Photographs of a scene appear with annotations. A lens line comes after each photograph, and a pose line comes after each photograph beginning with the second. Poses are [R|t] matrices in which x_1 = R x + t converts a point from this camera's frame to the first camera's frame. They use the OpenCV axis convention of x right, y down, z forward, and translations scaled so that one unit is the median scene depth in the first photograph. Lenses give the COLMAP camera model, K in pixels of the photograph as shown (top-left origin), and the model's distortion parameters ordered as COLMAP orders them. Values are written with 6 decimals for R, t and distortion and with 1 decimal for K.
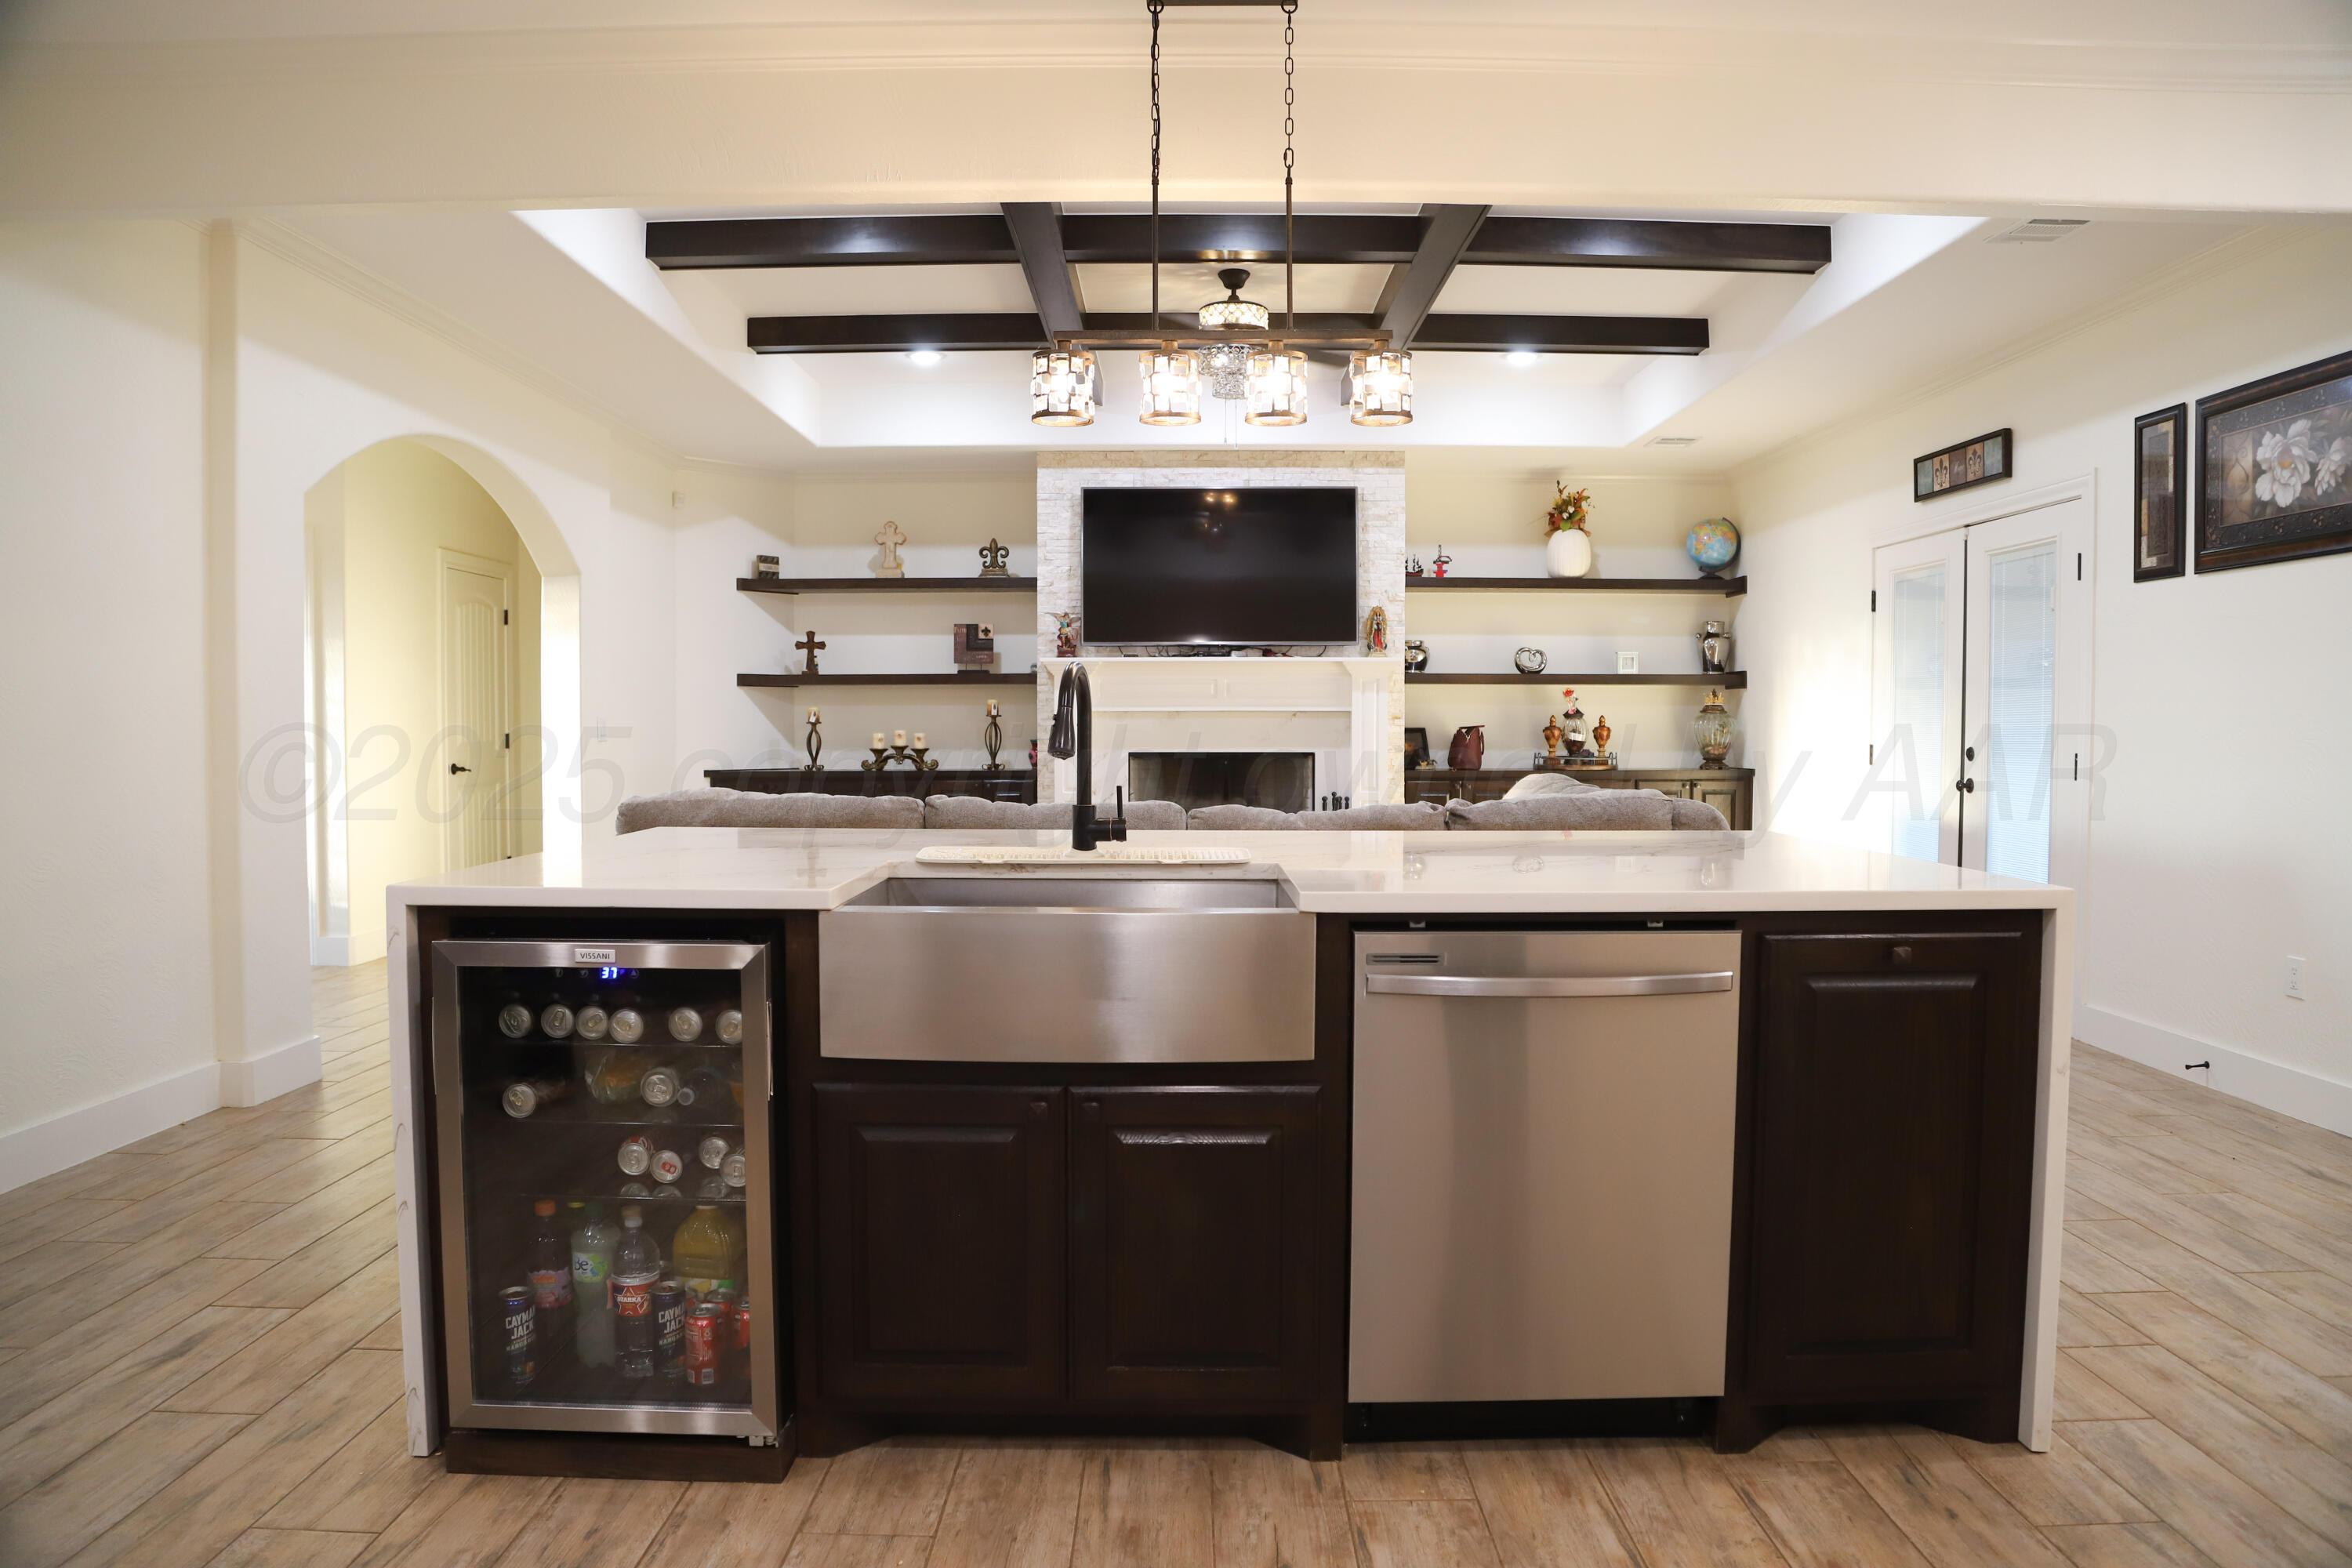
lens RADIAL K [[1580.1, 0, 1182.3], [0, 1580.1, 785.8], [0, 0, 1]] dist [-0.112062, 0.052120]
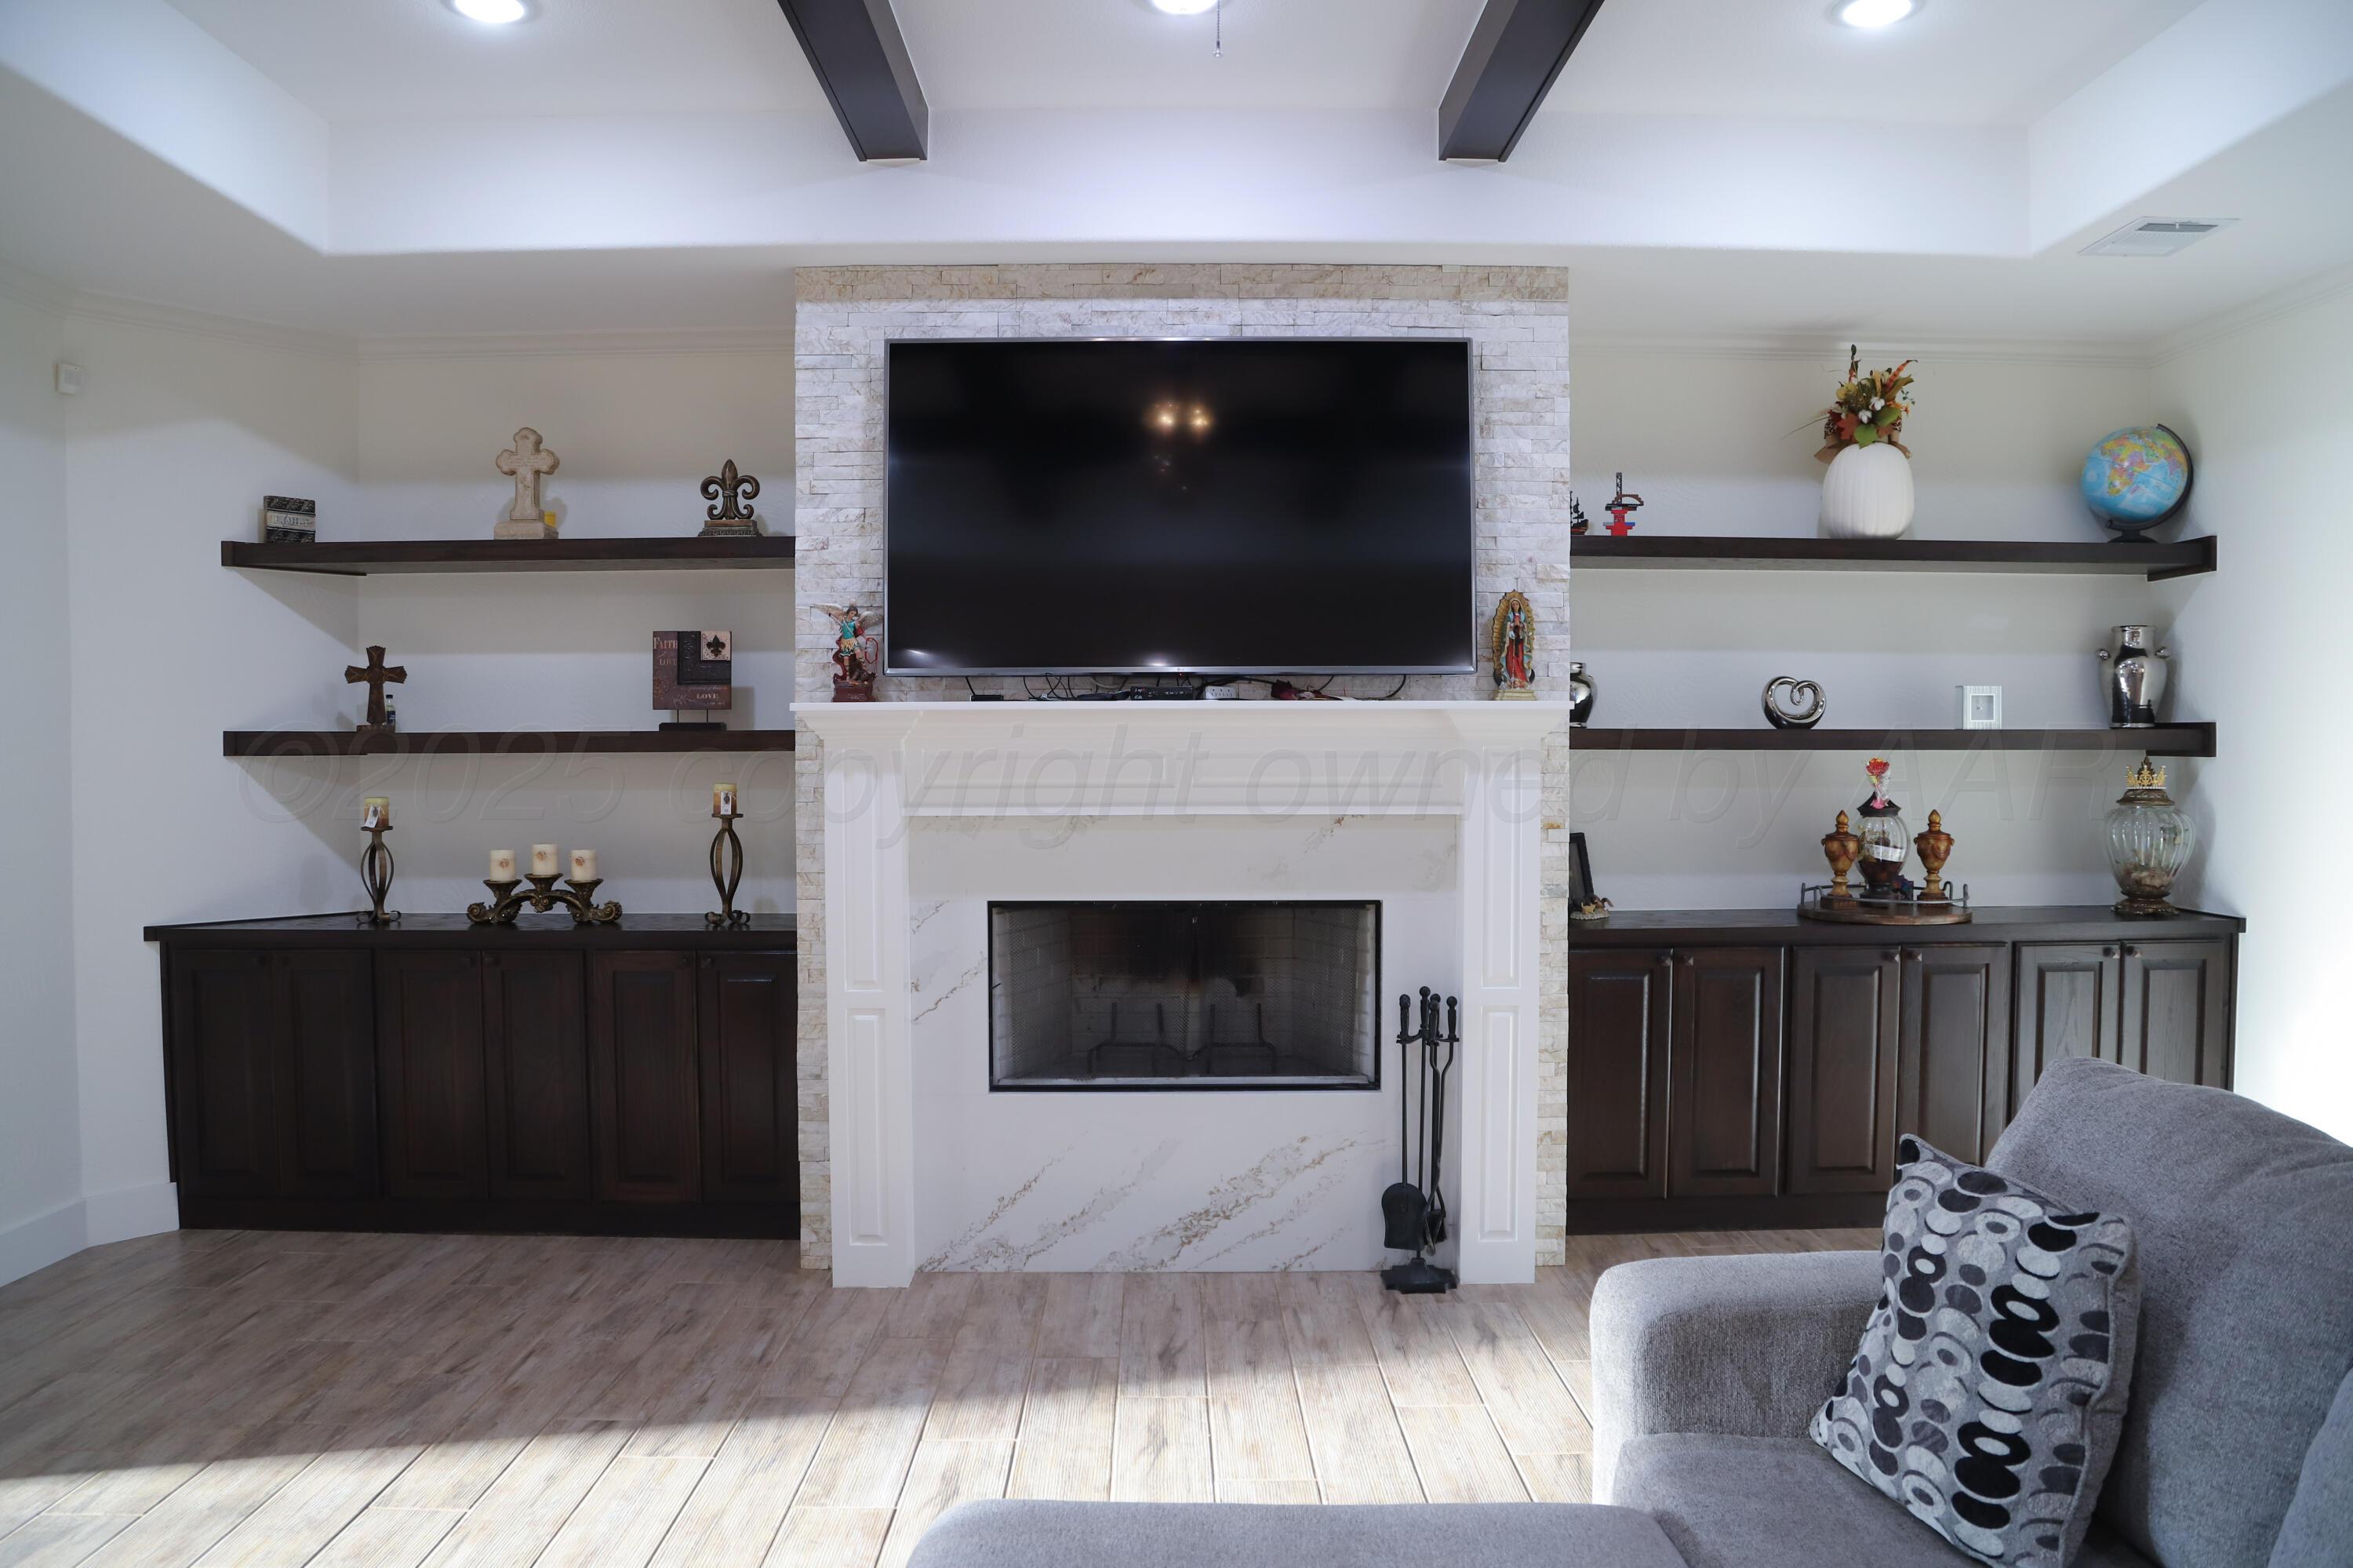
lens RADIAL K [[1580.8, 0, 1183.0], [0, 1580.8, 773.8], [0, 0, 1]] dist [-0.112062, 0.052120]
pose [[0.999744, -0.002521, 0.022480, 0.013114], [0.002831, 0.999901, -0.013790, -0.050648], [-0.022443, 0.013850, 0.999652, 0.506950]]
